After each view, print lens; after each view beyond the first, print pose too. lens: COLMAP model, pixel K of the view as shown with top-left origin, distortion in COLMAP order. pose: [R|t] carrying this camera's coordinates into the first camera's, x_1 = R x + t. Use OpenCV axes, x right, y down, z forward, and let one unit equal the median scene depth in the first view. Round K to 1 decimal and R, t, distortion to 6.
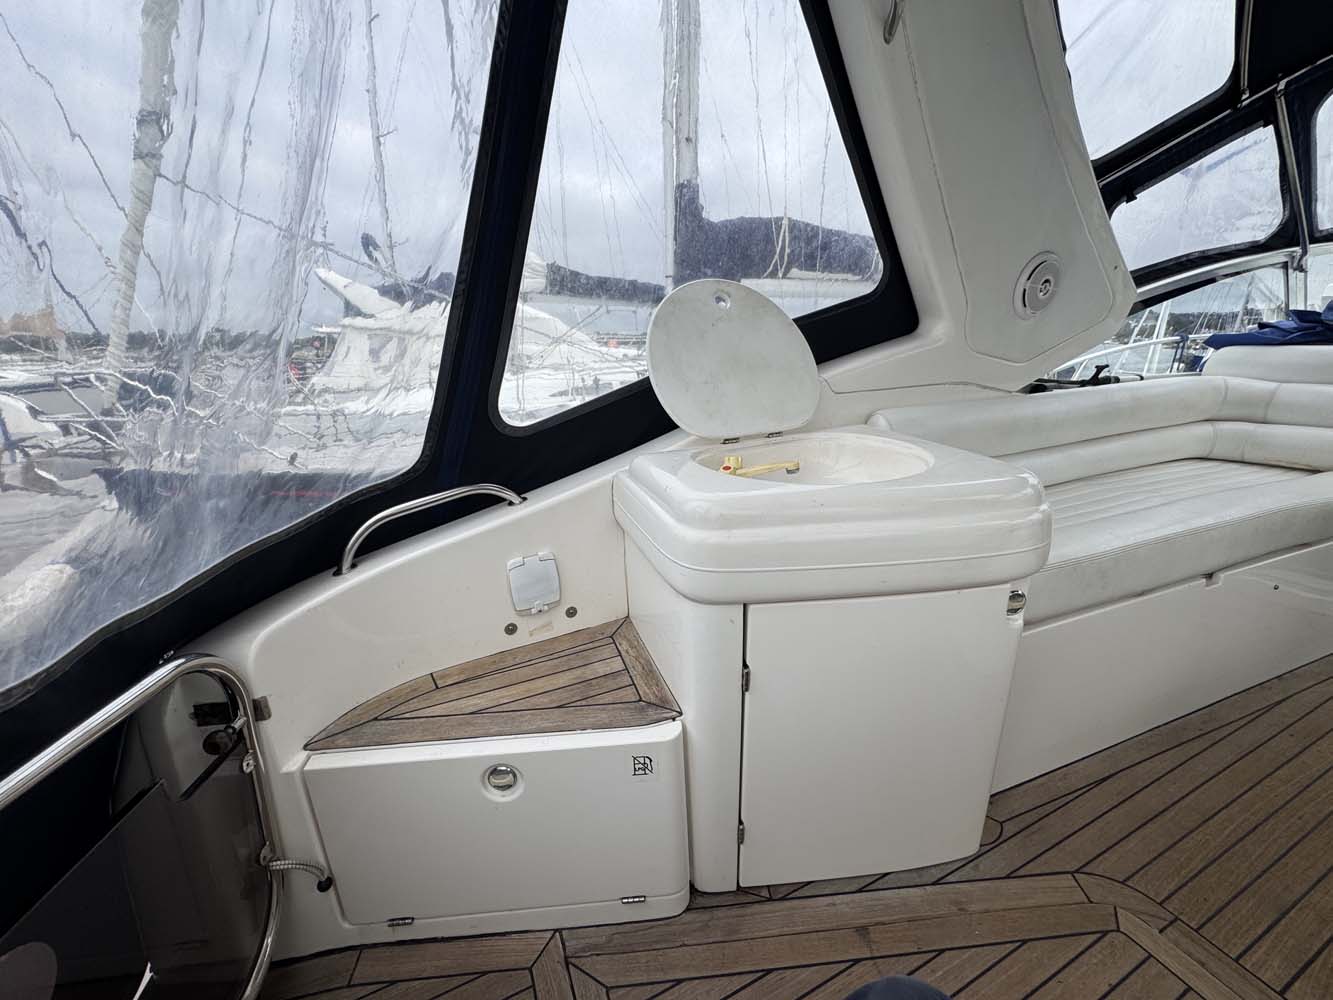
lens RADIAL K [[530.7, 0, 665.0], [0, 530.7, 500.4], [0, 0, 1]] dist [-0.000812, -0.000523]
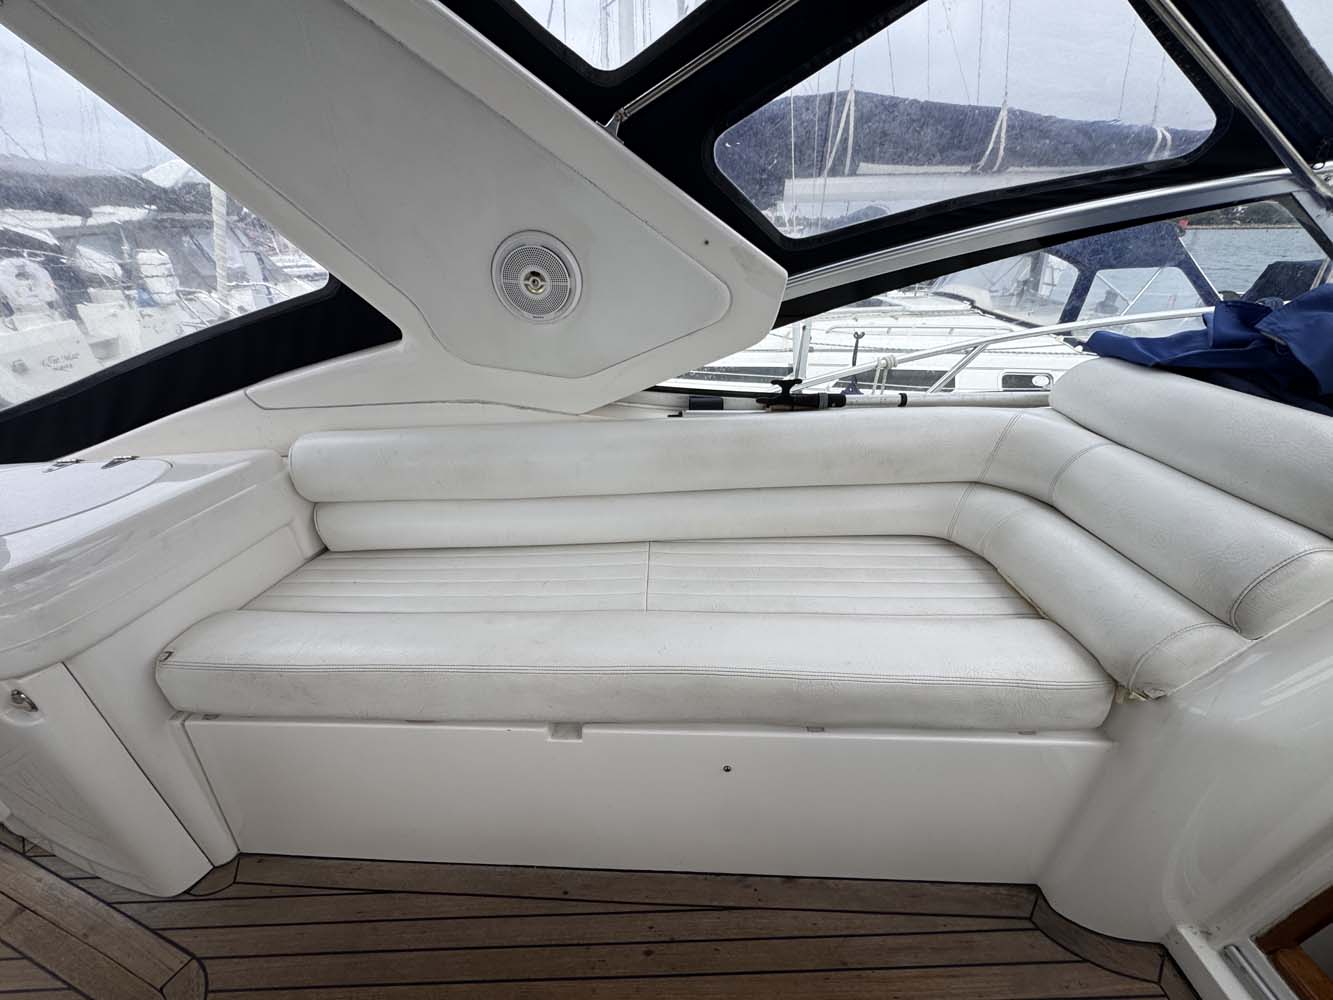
lens RADIAL K [[528.9, 0, 668.1], [0, 528.9, 503.2], [0, 0, 1]] dist [-0.000857, -0.000181]
pose [[0.918690, 0.182139, -0.350476, 1.184579], [-0.112394, 0.971196, 0.210109, -0.284735], [0.378650, -0.153633, 0.912700, 0.379273]]
